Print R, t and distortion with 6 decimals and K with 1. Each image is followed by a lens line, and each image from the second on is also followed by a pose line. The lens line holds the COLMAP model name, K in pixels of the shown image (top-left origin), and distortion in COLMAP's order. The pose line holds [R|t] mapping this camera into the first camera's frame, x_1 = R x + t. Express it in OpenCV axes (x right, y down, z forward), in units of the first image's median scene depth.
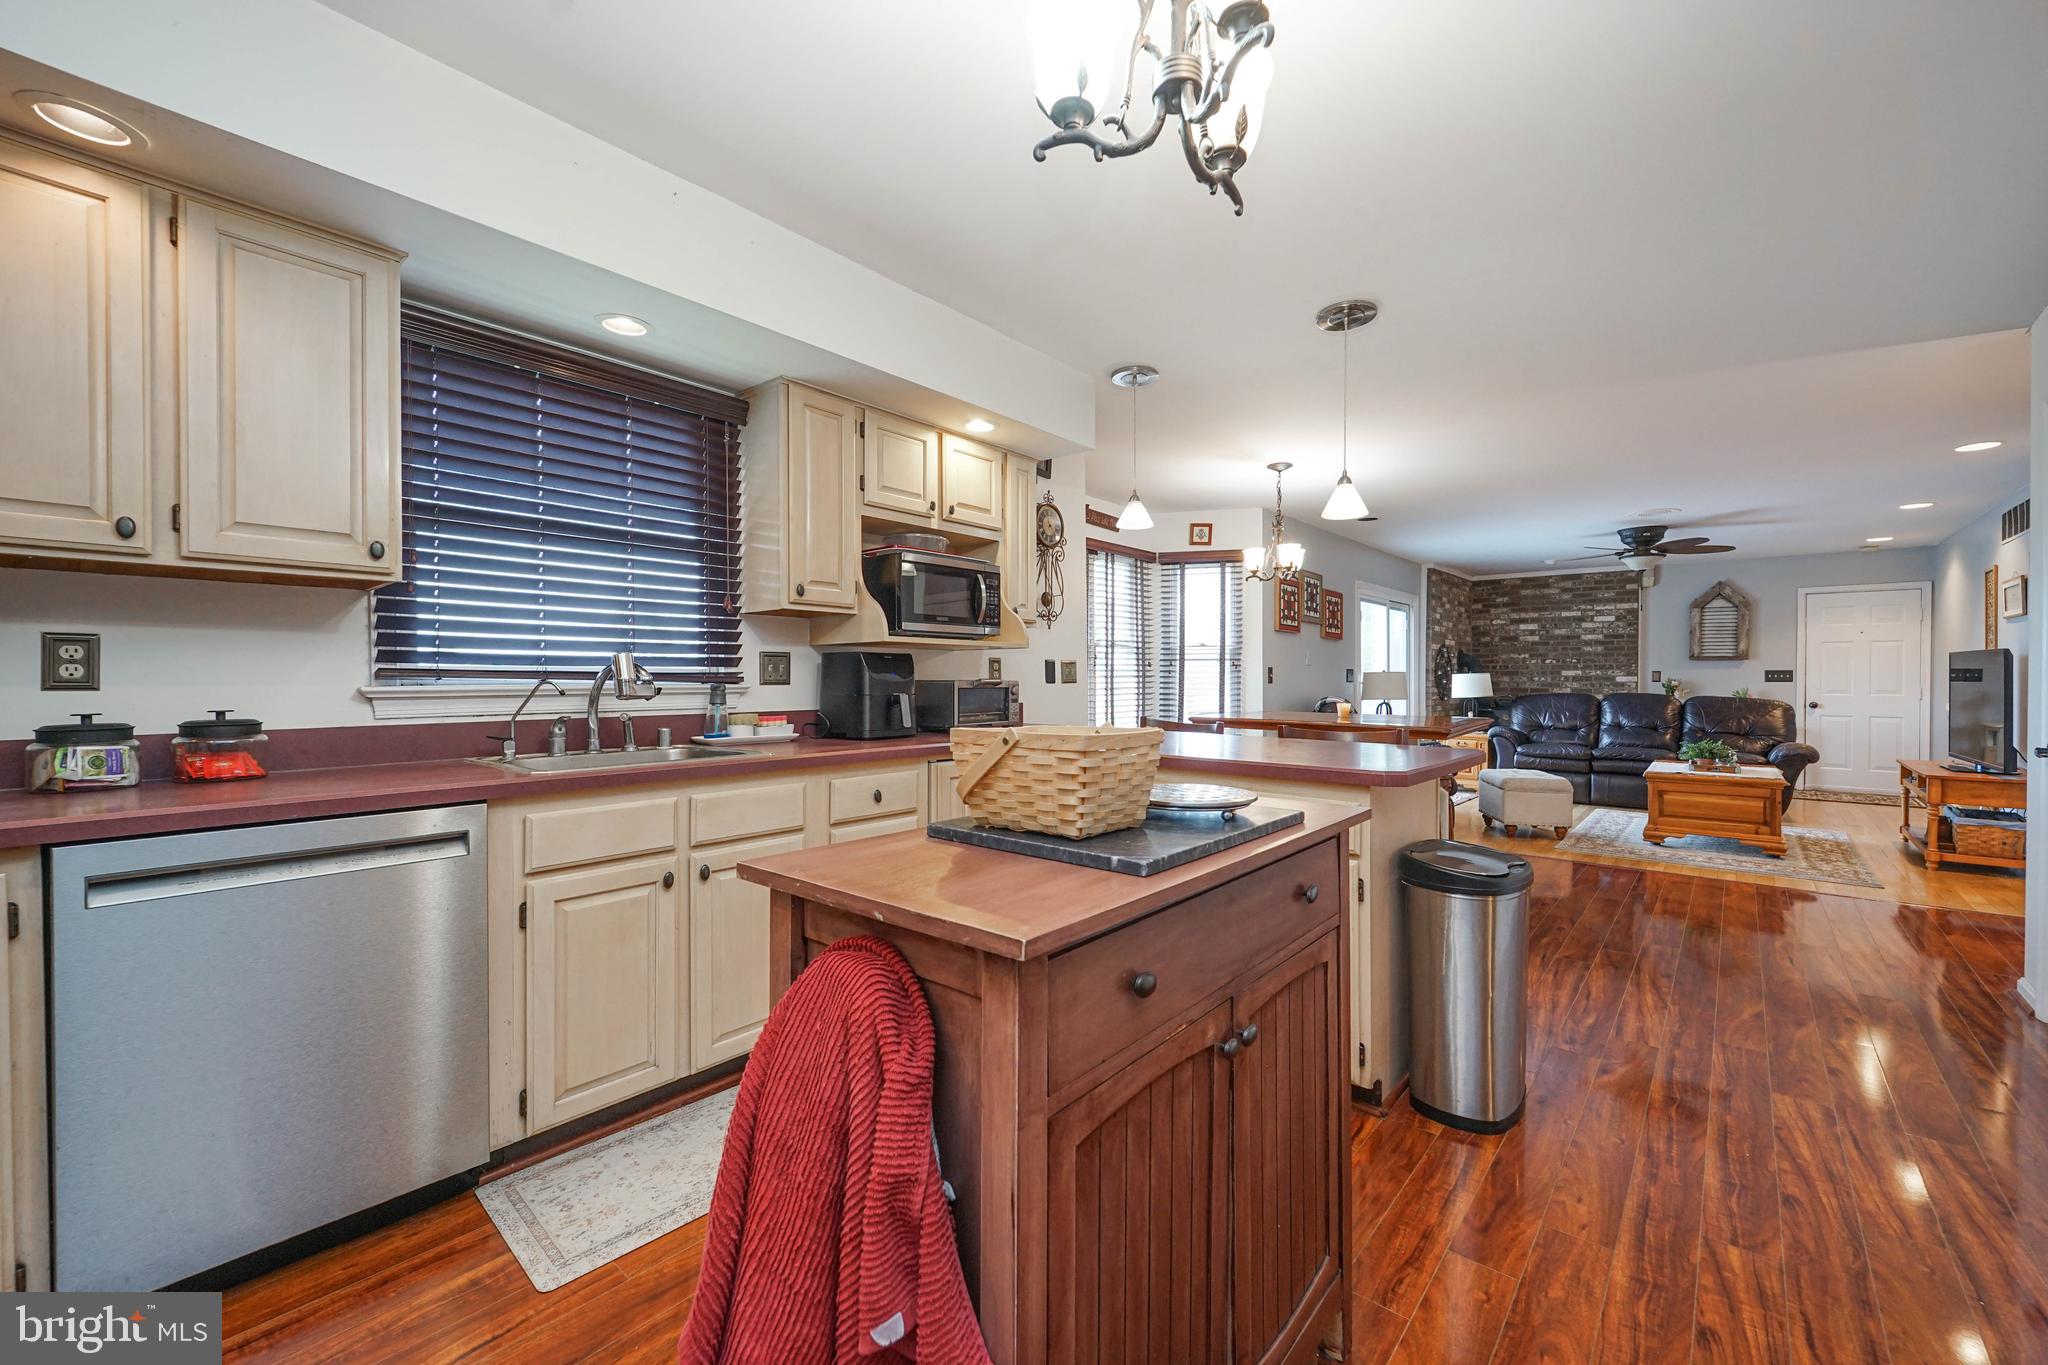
lens RADIAL K [[833.2, 0, 994.3], [0, 833.2, 678.7], [0, 0, 1]] dist [-0.002506, -0.001743]
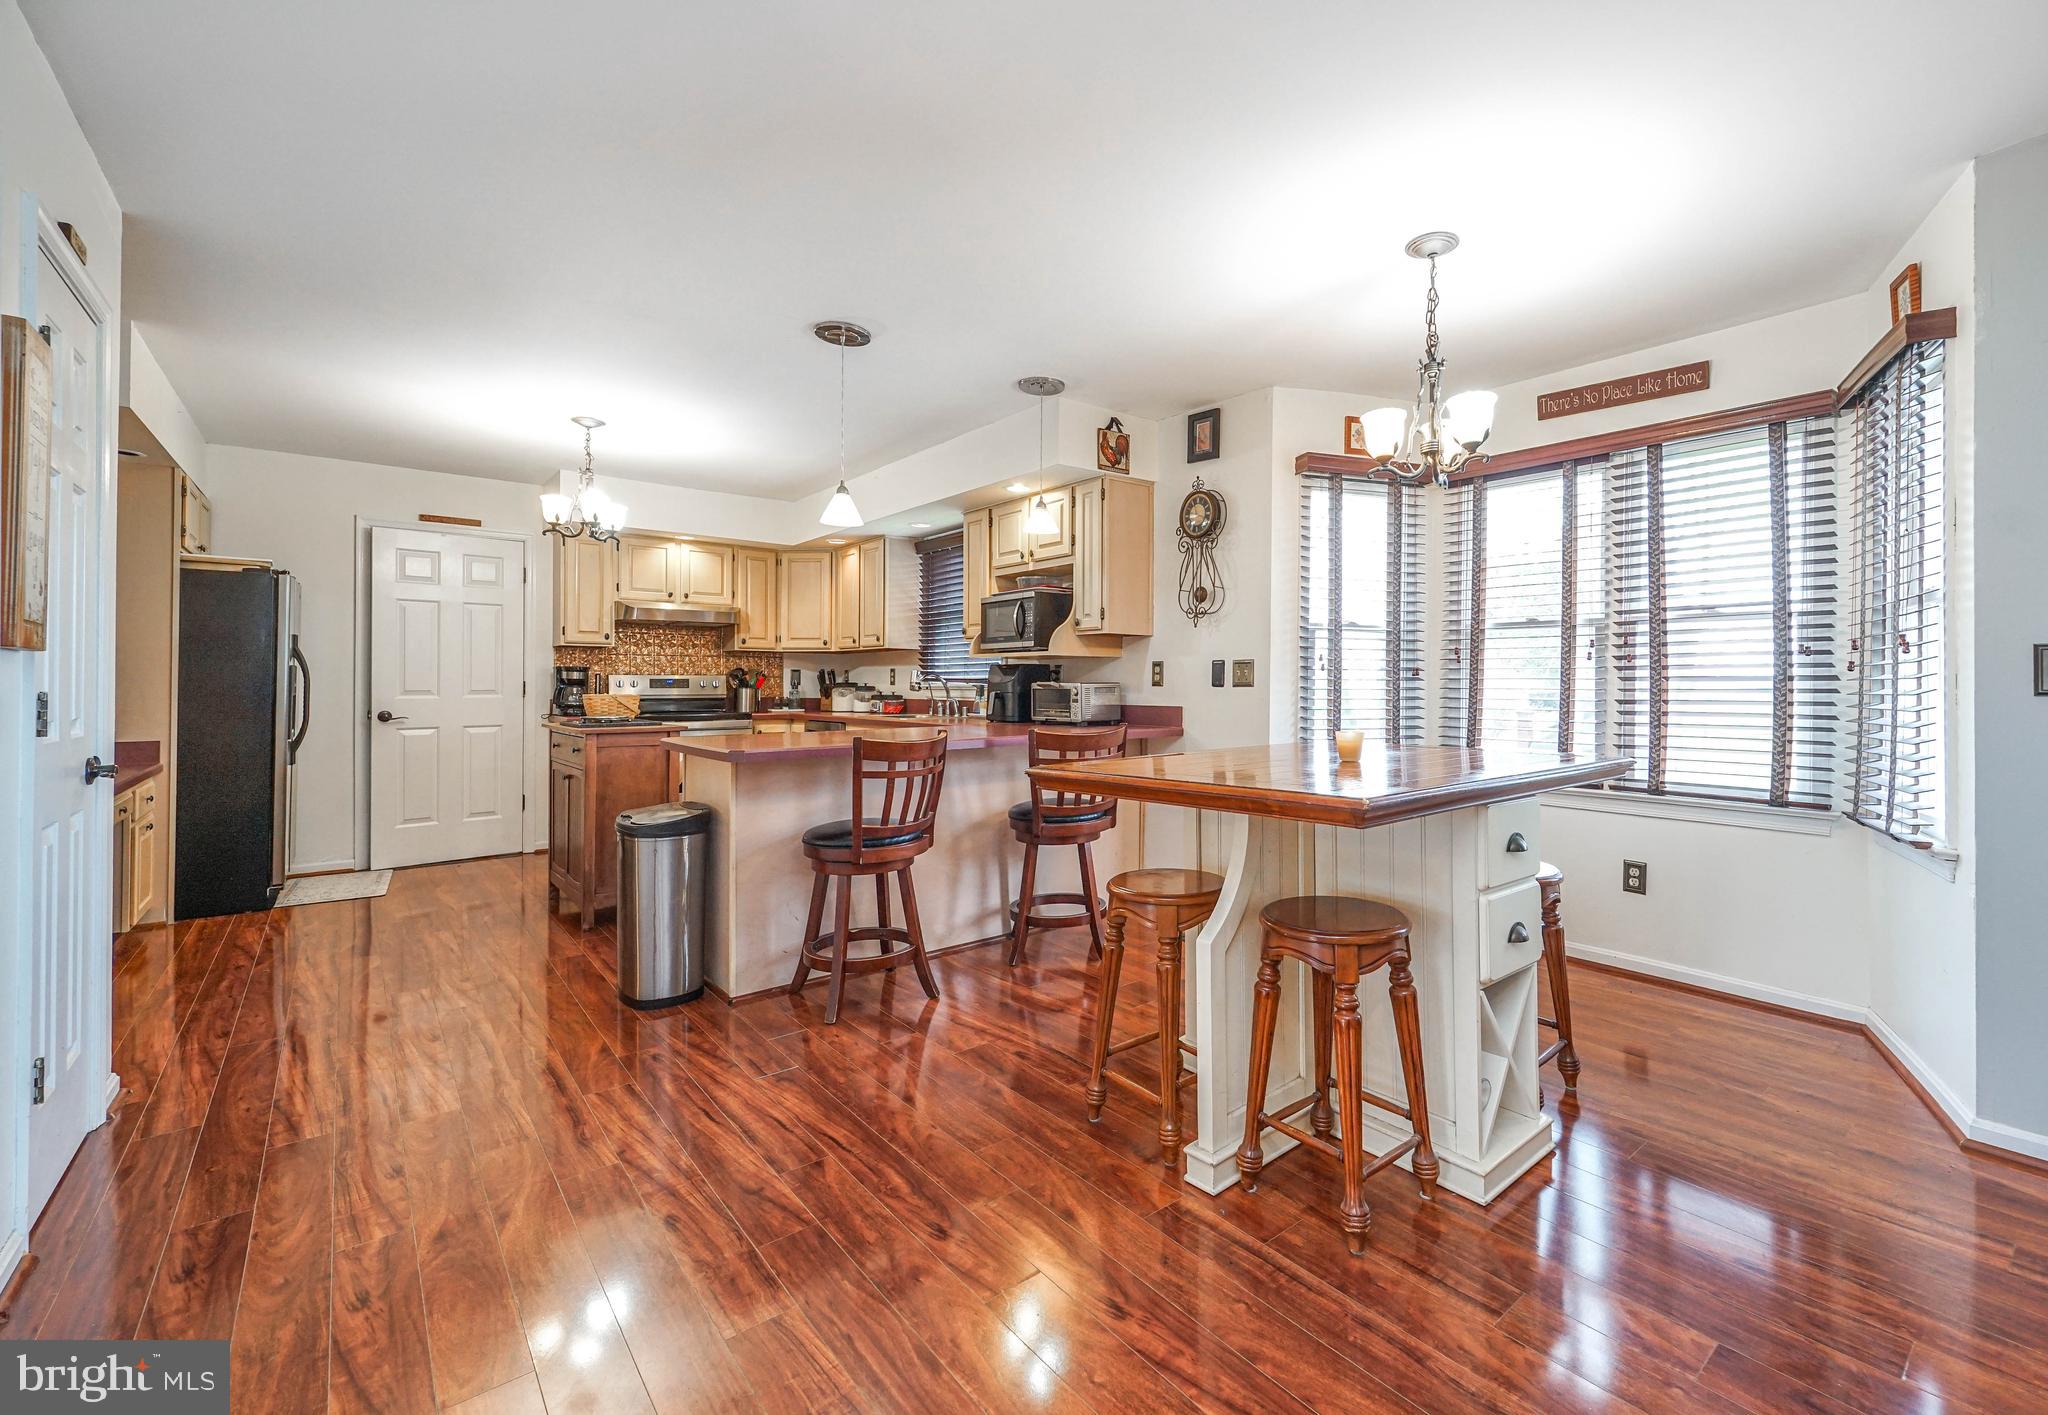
lens RADIAL K [[874.4, 0, 1155.0], [0, 874.4, 676.8], [0, 0, 1]] dist [0.002033, -0.003488]
pose [[-0.103299, -0.009592, -0.994604, 0.507503], [-0.000399, 0.999954, -0.009602, 0.002284], [0.994650, -0.000595, -0.103298, 0.518393]]
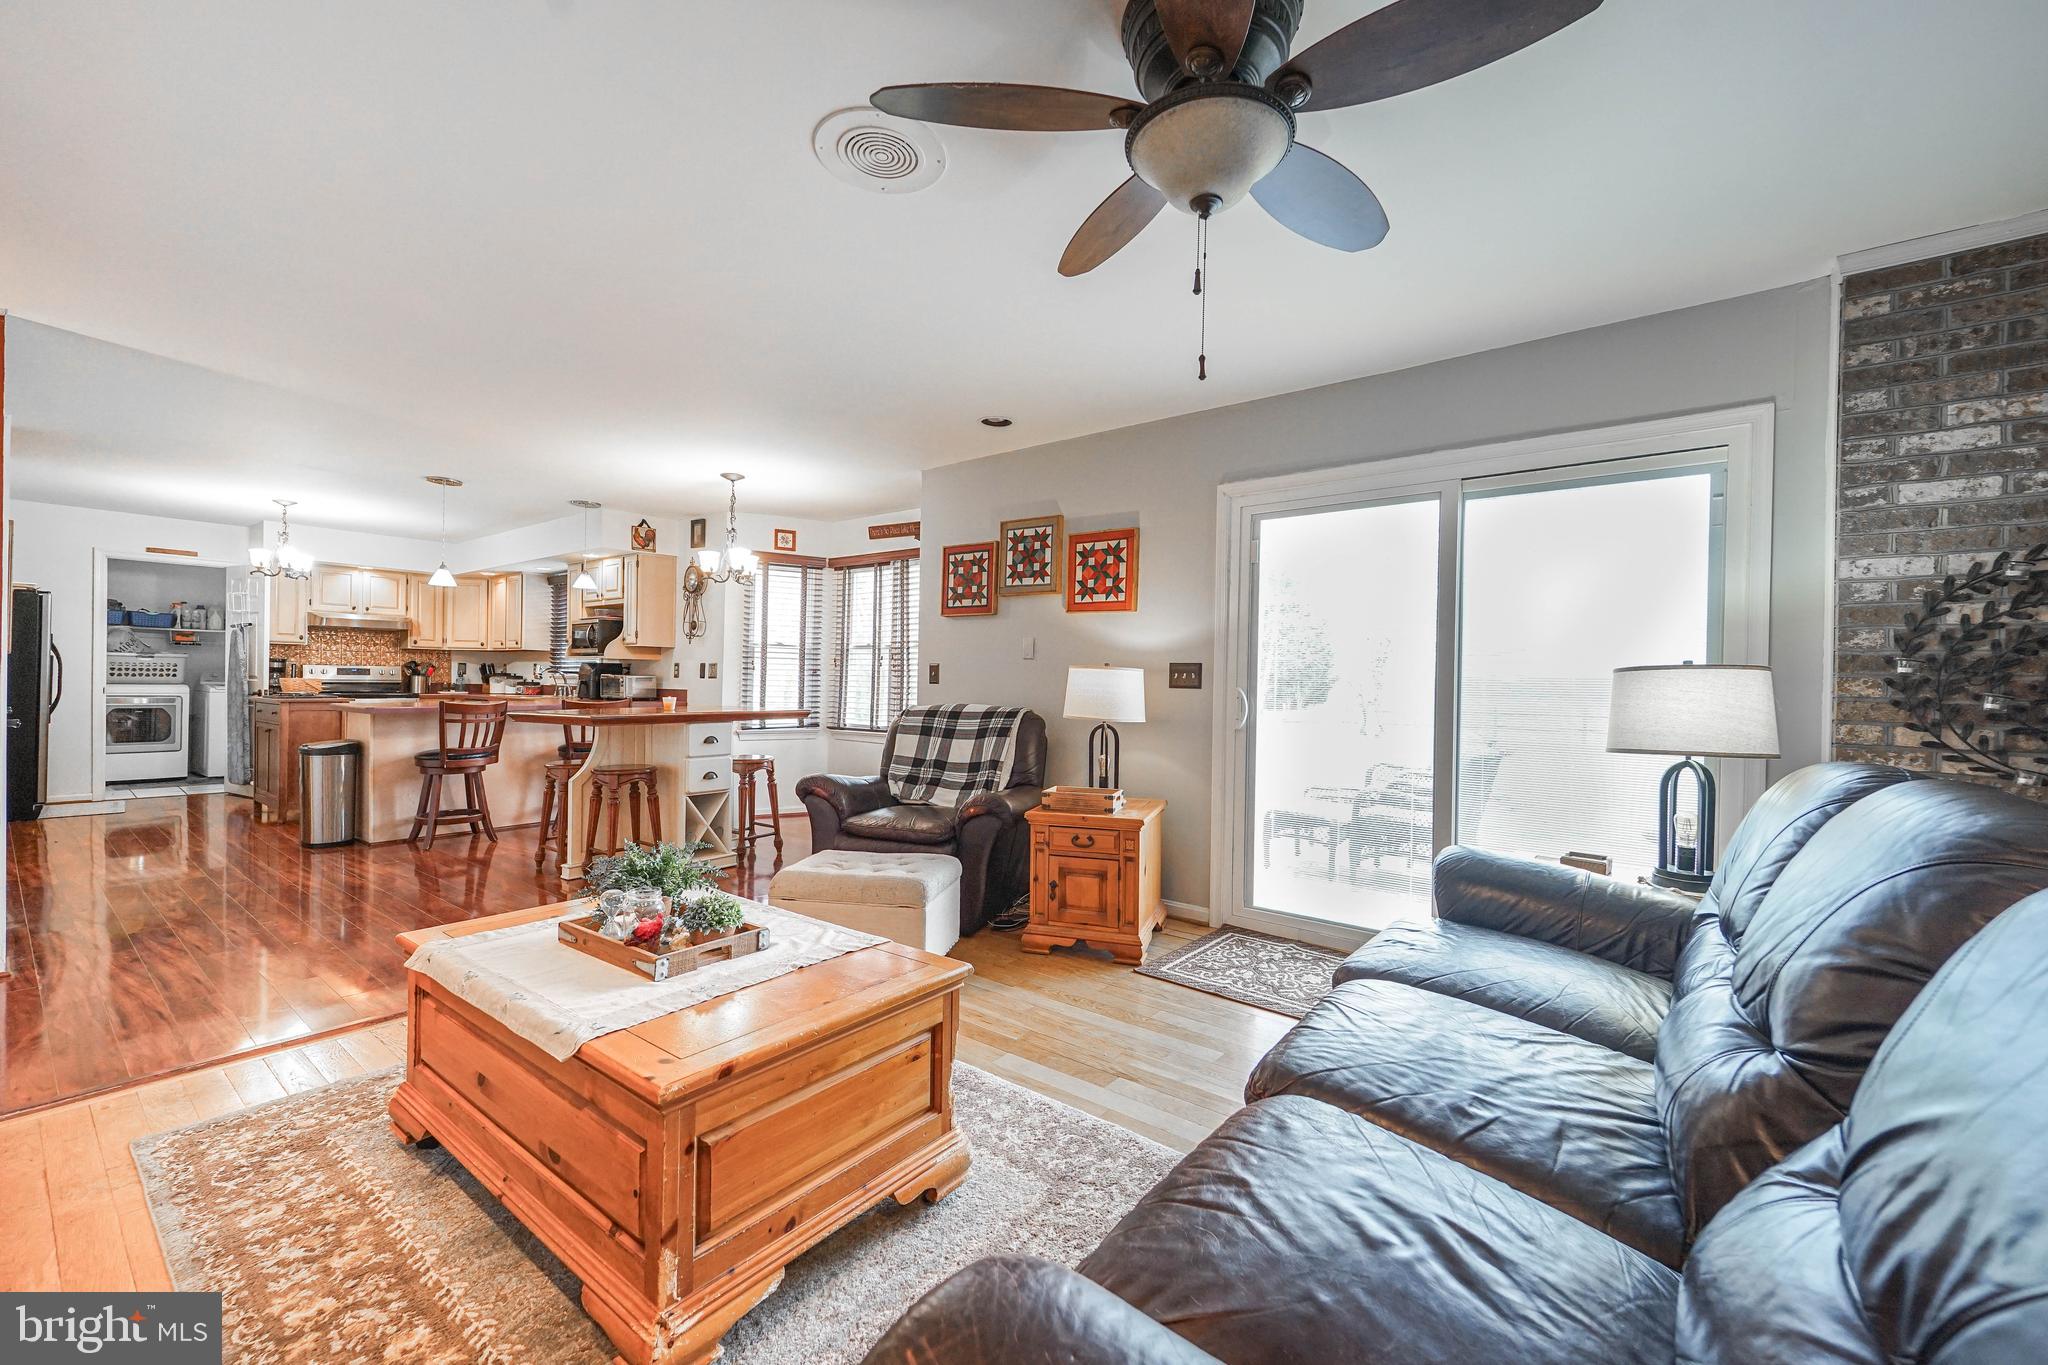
lens RADIAL K [[833.2, 0, 1081.4], [0, 833.2, 679.2], [0, 0, 1]] dist [-0.002506, -0.001743]
pose [[0.082134, -0.004222, -0.996612, 0.842503], [-0.014384, 0.999882, -0.005421, 0.002772], [0.996517, 0.014780, 0.082064, 0.794905]]
